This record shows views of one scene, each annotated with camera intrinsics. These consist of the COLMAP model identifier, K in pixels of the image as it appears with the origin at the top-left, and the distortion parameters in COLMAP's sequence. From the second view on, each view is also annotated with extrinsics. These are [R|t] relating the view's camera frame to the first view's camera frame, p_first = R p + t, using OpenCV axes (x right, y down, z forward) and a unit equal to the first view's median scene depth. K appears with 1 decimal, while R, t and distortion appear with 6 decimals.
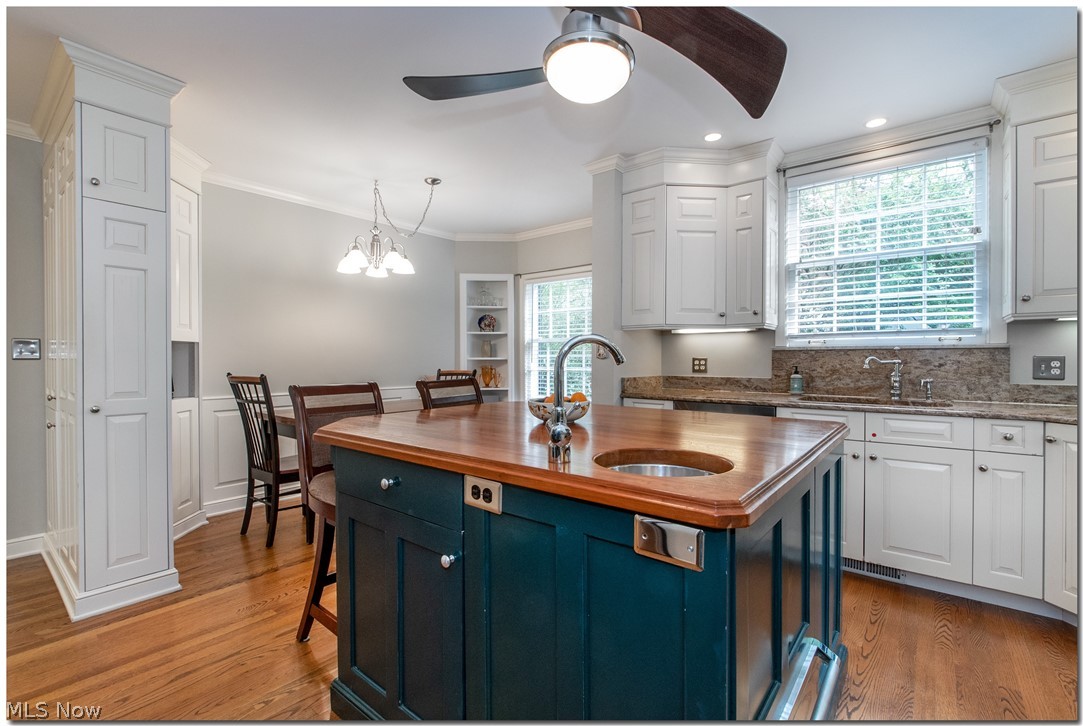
lens RADIAL K [[478.7, 0, 547.0], [0, 478.7, 364.3], [0, 0, 1]] dist [-0.001432, -0.001509]
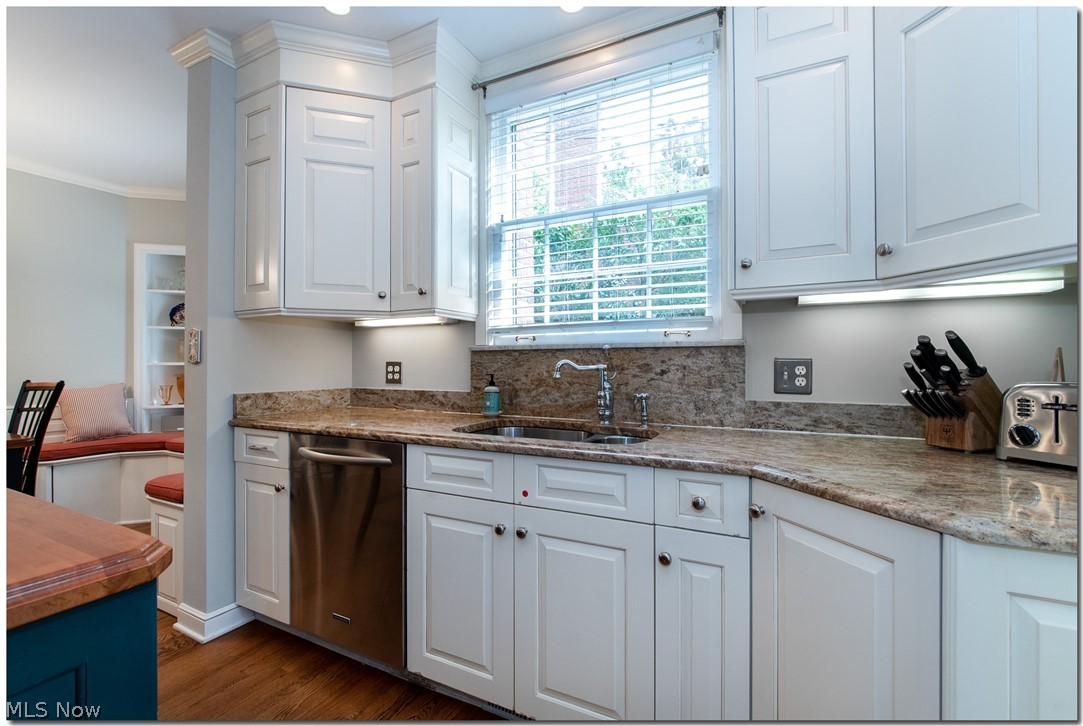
lens RADIAL K [[478.7, 0, 538.9], [0, 478.7, 363.1], [0, 0, 1]] dist [-0.001432, -0.001509]
pose [[0.980255, -0.001412, 0.197730, 0.477757], [0.003986, 0.999912, -0.012618, -0.002829], [-0.197695, 0.013157, 0.980175, 0.347553]]
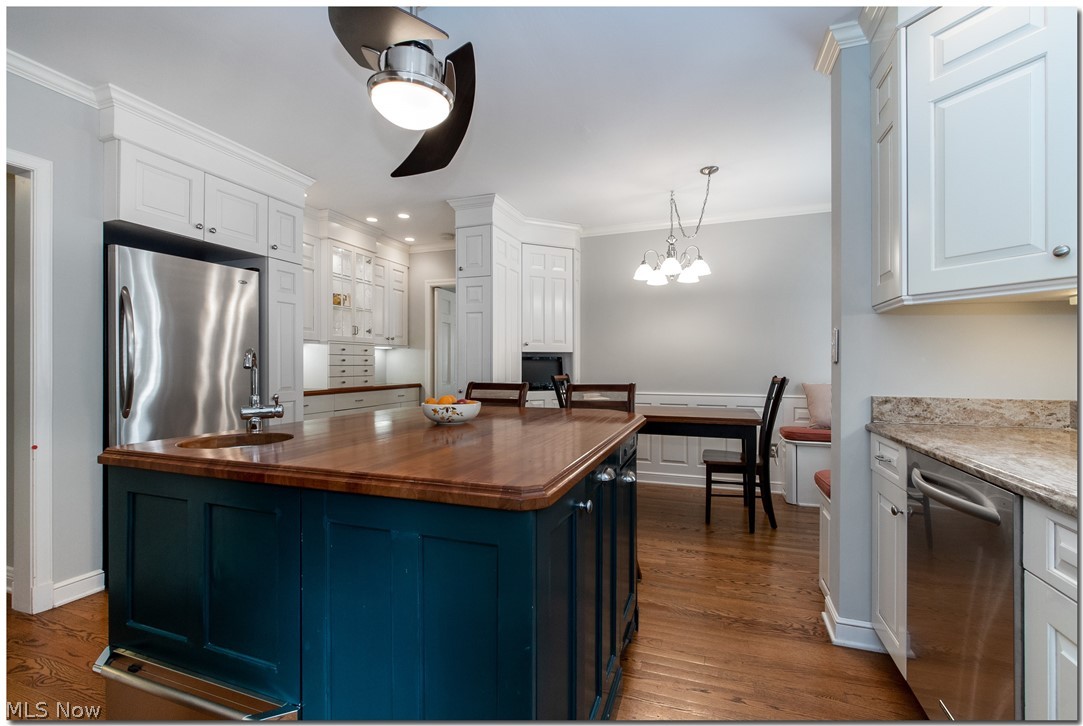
lens RADIAL K [[478.7, 0, 540.7], [0, 478.7, 361.9], [0, 0, 1]] dist [-0.001432, -0.001509]
pose [[0.320121, -0.004664, -0.947365, 0.647774], [-0.007856, 0.999940, -0.007577, -0.005890], [0.947344, 0.009868, 0.320065, 0.494466]]
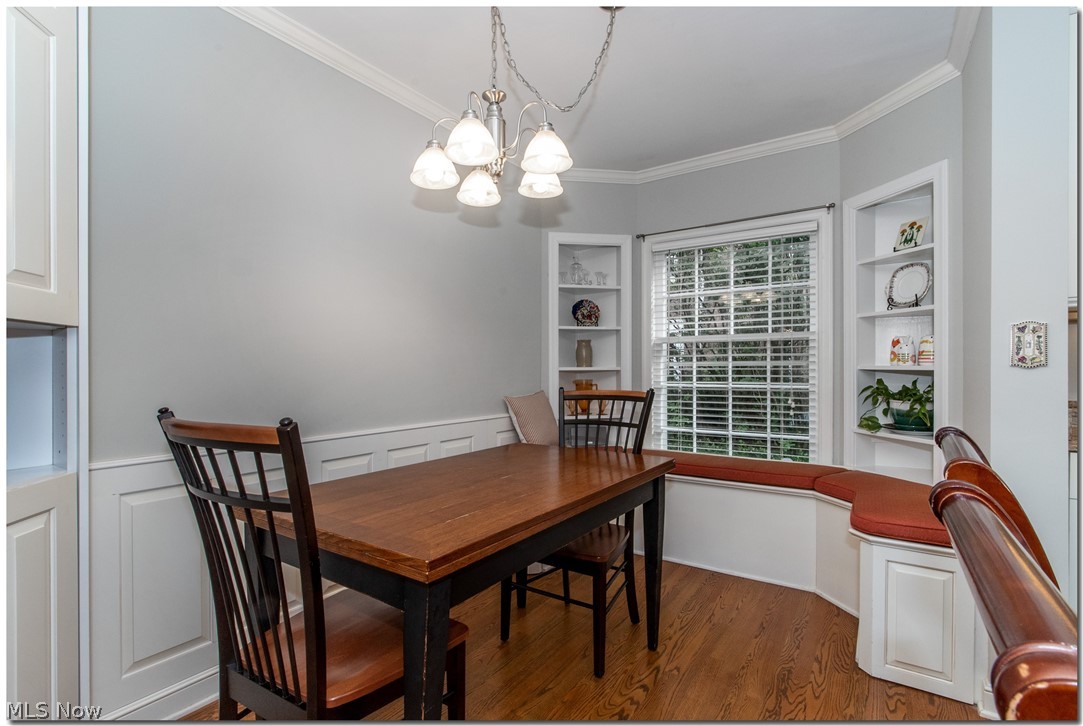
lens RADIAL K [[498.5, 0, 541.1], [0, 498.5, 371.0], [0, 0, 1]] dist [-0.002769, -0.000180]
pose [[0.996264, -0.002194, 0.086328, -0.447377], [0.002953, 0.999958, -0.008657, -0.006452], [-0.086305, 0.008879, 0.996229, 0.650843]]
